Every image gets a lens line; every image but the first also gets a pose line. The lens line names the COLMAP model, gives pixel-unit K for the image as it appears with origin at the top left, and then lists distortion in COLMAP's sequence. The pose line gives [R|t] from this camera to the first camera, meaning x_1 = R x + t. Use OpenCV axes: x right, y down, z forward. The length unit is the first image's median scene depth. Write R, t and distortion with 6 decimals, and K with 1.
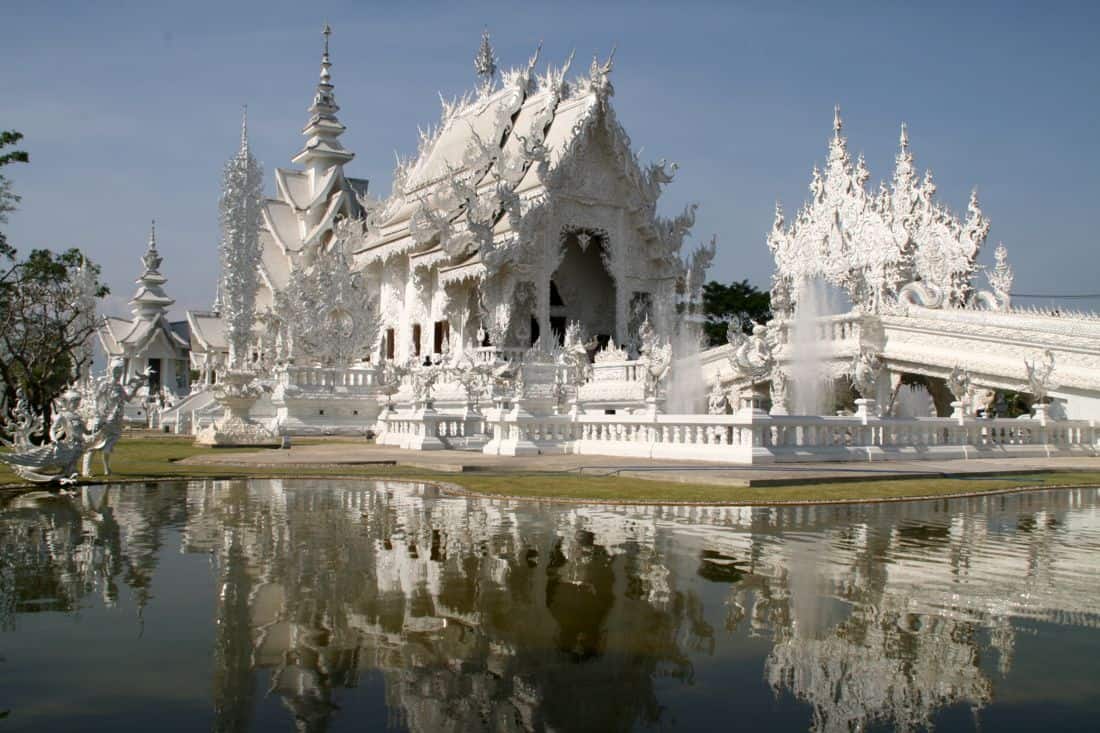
lens RADIAL K [[1050.6, 0, 544.2], [0, 1050.6, 362.9], [0, 0, 1]] dist [-0.079349, 0.000000]
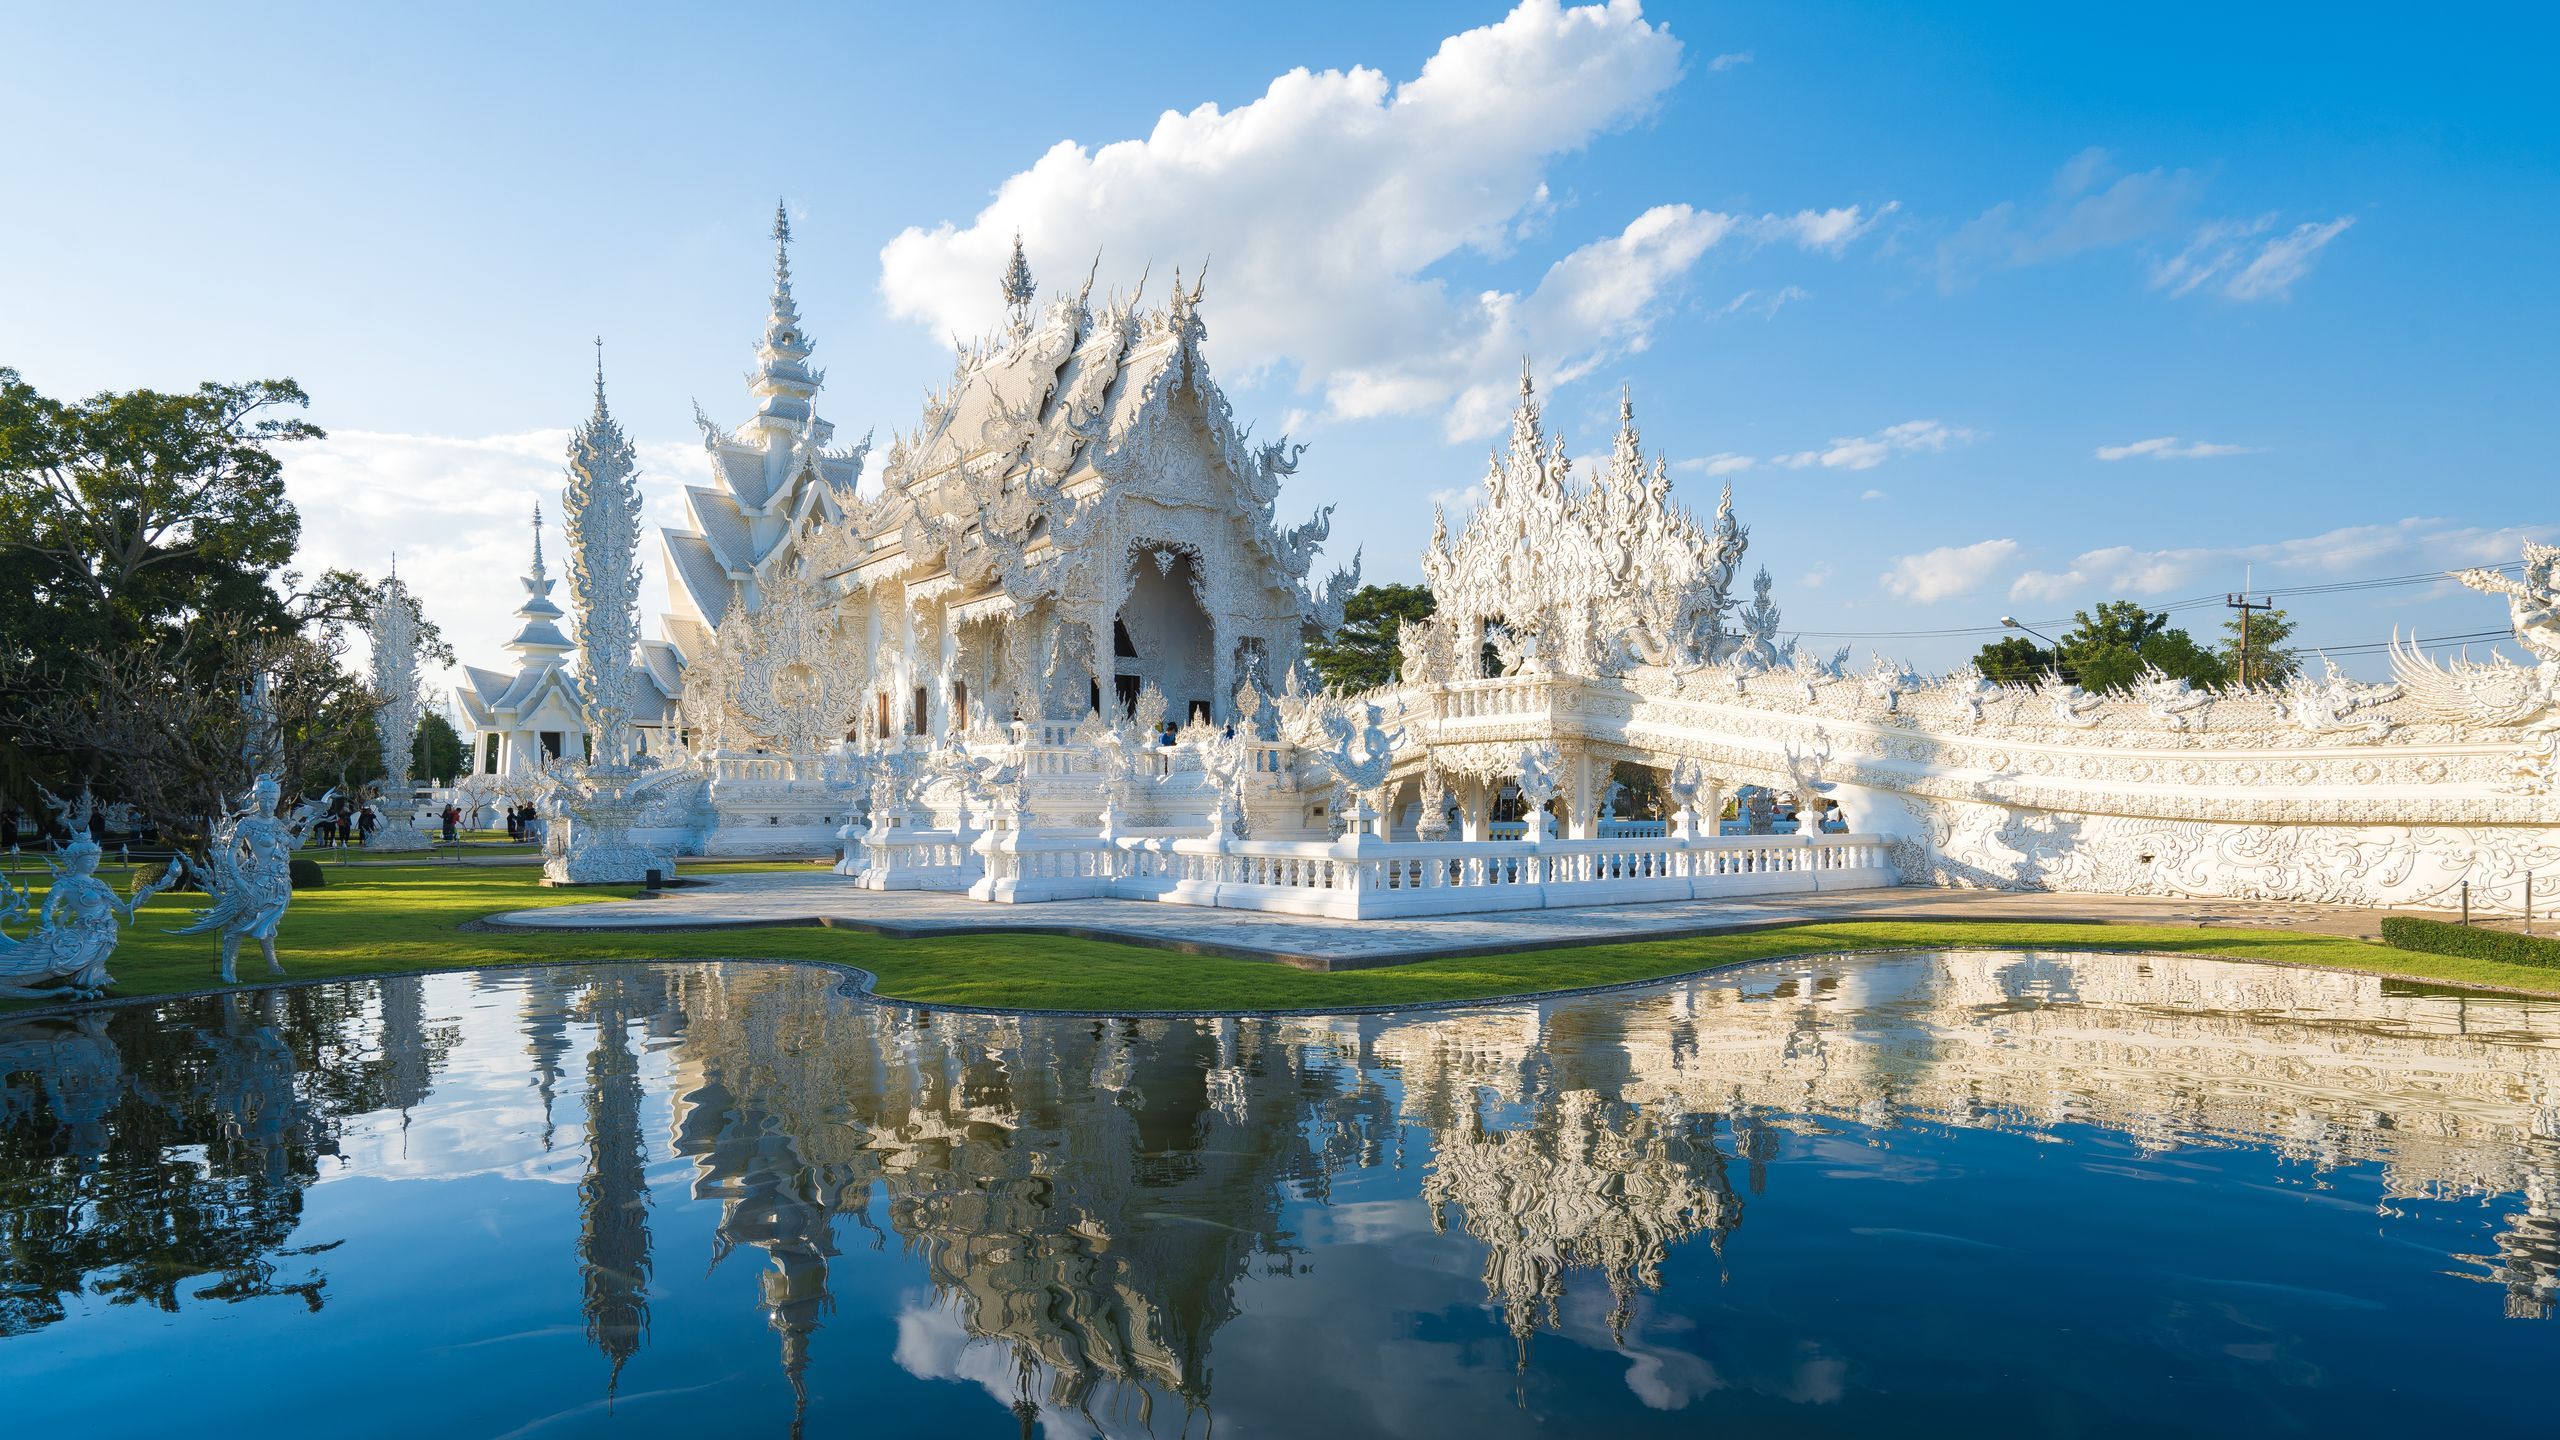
lens RADIAL K [[1483.1, 0, 1269.0], [0, 1483.1, 840.1], [0, 0, 1]] dist [0.006330, 0.000867]
pose [[0.996919, -0.013920, 0.077199, 0.029157], [0.008086, 0.997123, 0.075368, -0.008985], [-0.078026, -0.074512, 0.994163, 0.033403]]
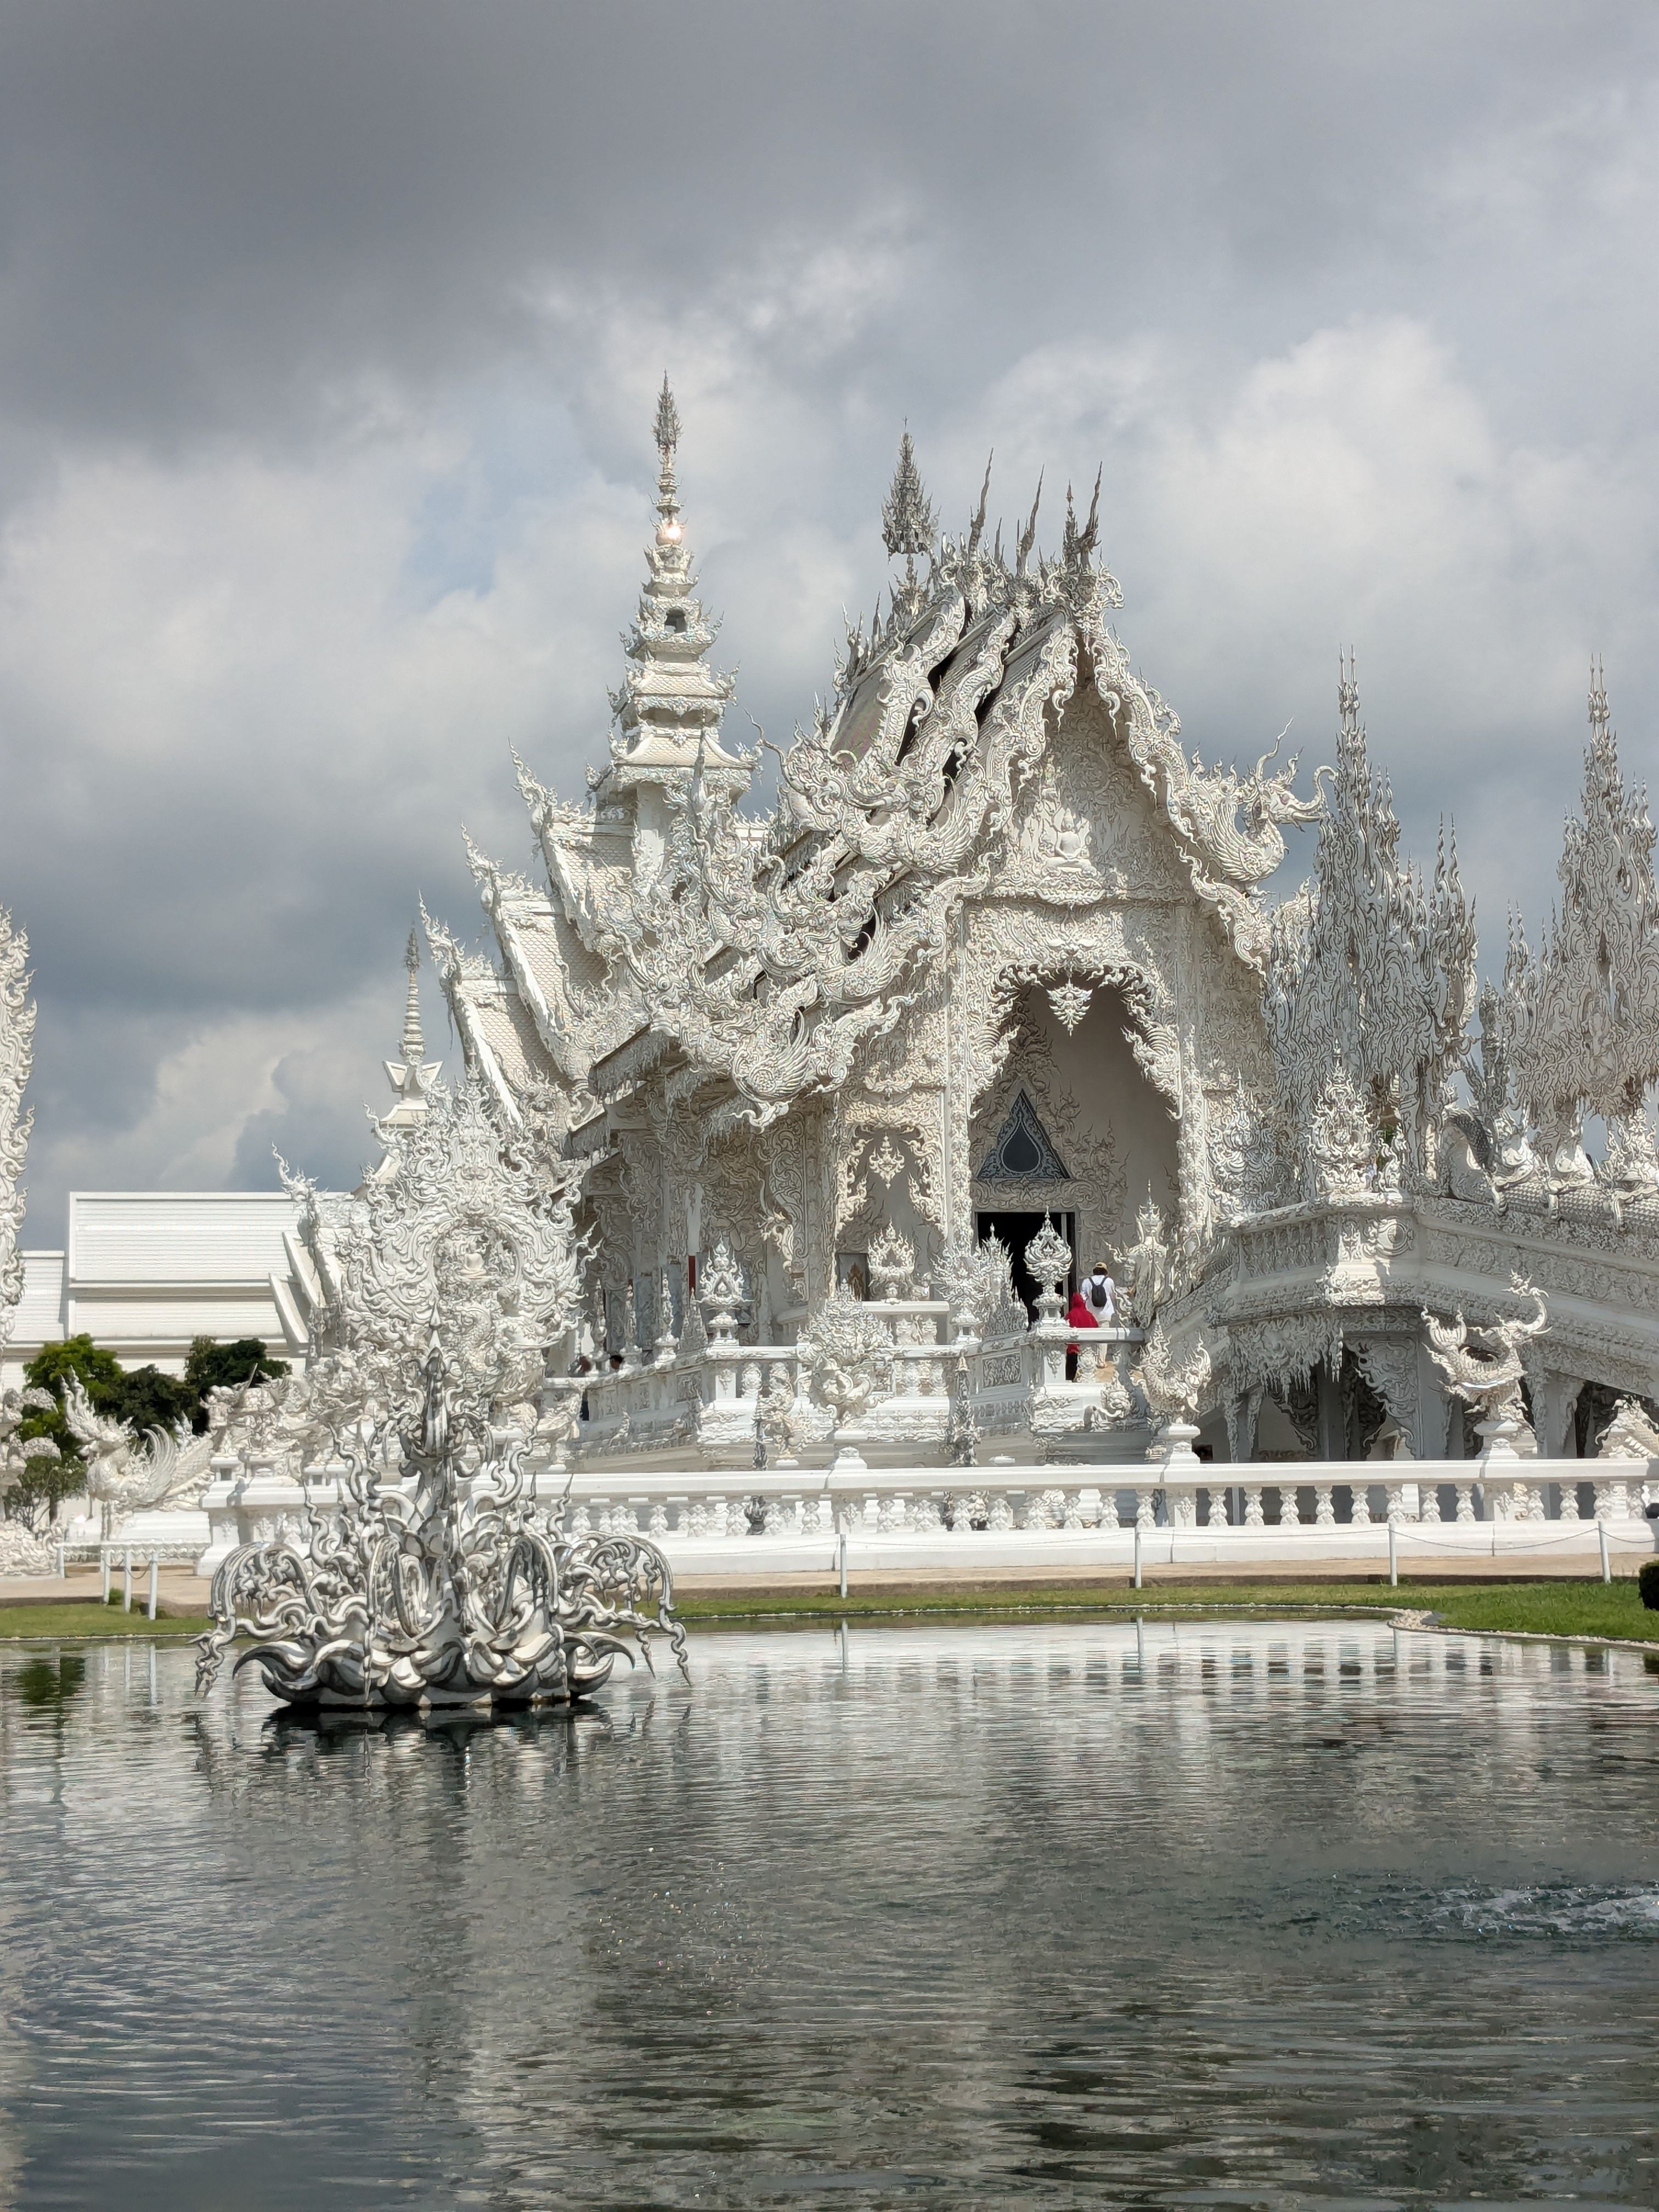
lens RADIAL K [[3522.3, 0, 853.9], [0, 3522.3, 1066.6], [0, 0, 1]] dist [0.097499, 0.000000]
pose [[0.946884, -0.069099, -0.314063, 0.361164], [0.046236, 0.995748, -0.079681, 0.001422], [0.318233, 0.060928, 0.946053, -0.202814]]
